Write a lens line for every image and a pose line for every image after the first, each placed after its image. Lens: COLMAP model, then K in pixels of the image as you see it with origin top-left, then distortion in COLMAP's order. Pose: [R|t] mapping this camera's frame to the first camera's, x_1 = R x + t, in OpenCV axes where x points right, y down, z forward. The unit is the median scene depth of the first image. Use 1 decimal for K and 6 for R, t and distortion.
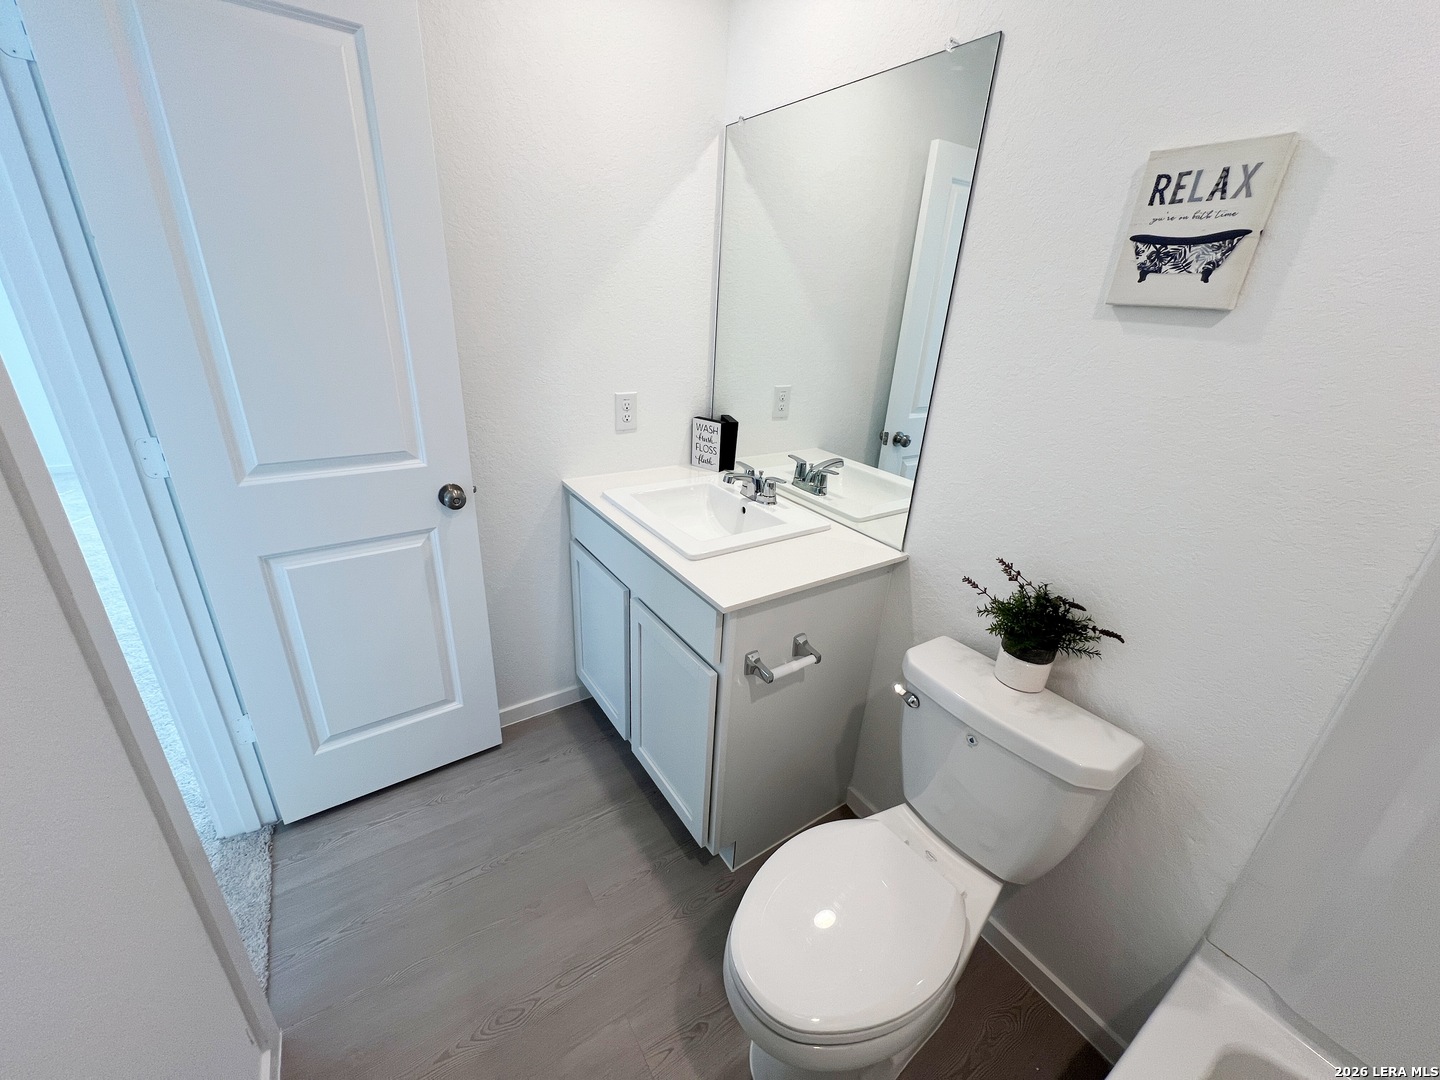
lens RADIAL K [[574.6, 0, 719.0], [0, 574.6, 539.3], [0, 0, 1]] dist [-0.001379, 0.000091]
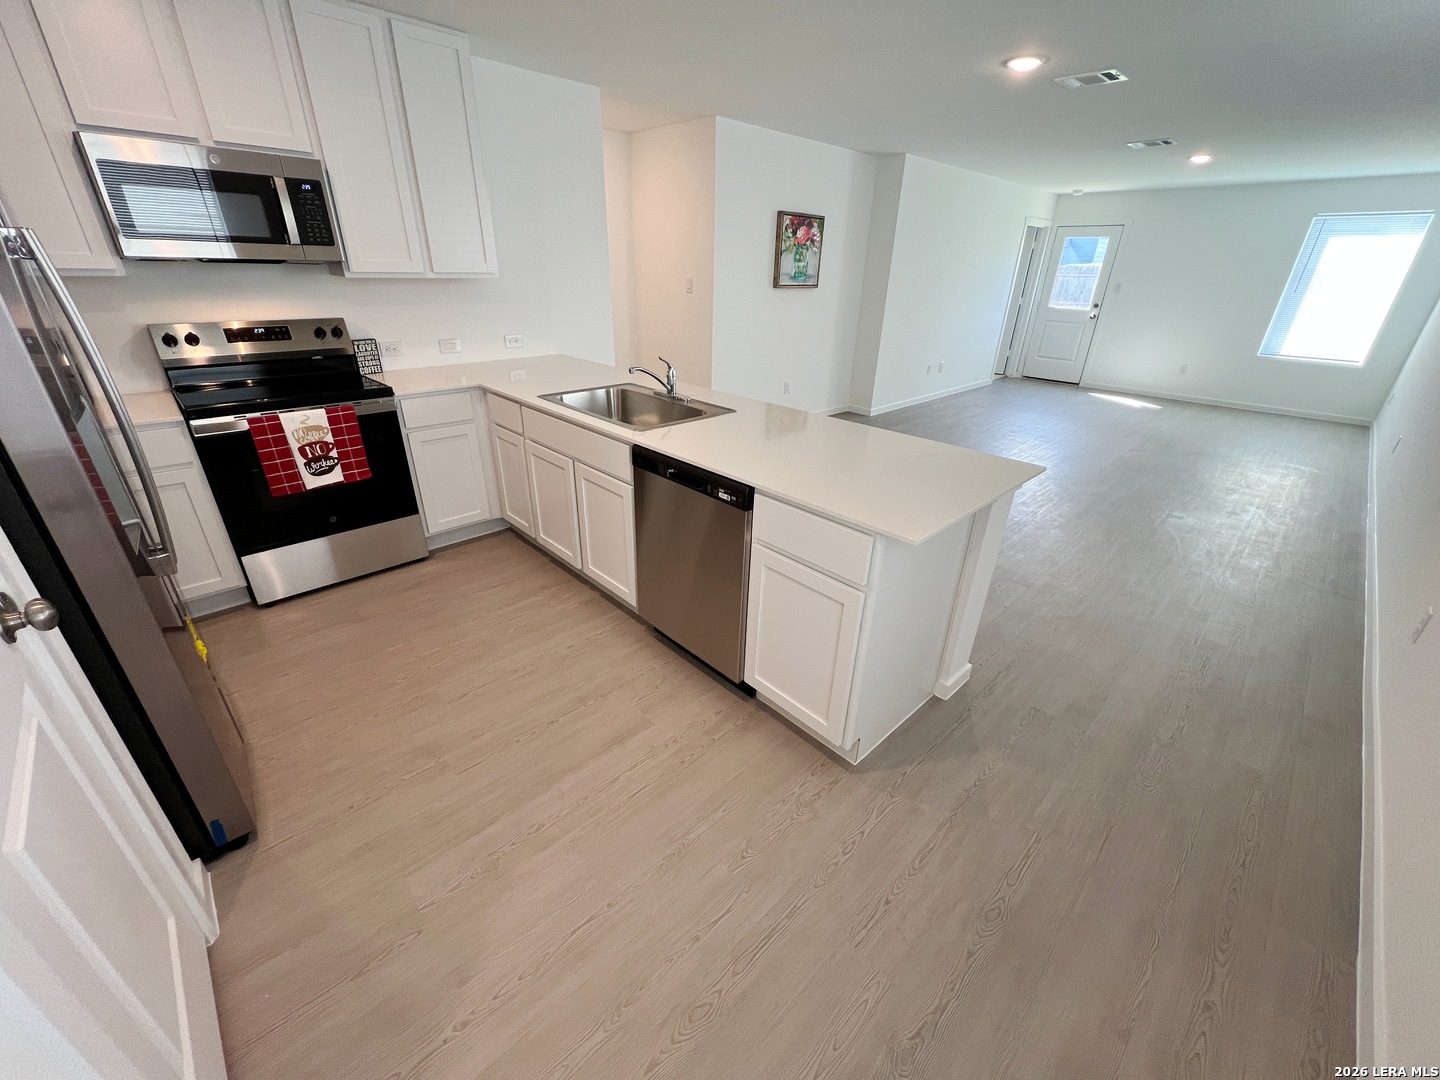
lens RADIAL K [[574.6, 0, 719.0], [0, 574.6, 539.3], [0, 0, 1]] dist [-0.001379, 0.000091]
pose [[-0.162011, -0.480246, 0.862042, -1.035175], [0.353511, 0.787355, 0.505077, -0.176733], [-0.921294, 0.386569, 0.042212, 0.279780]]
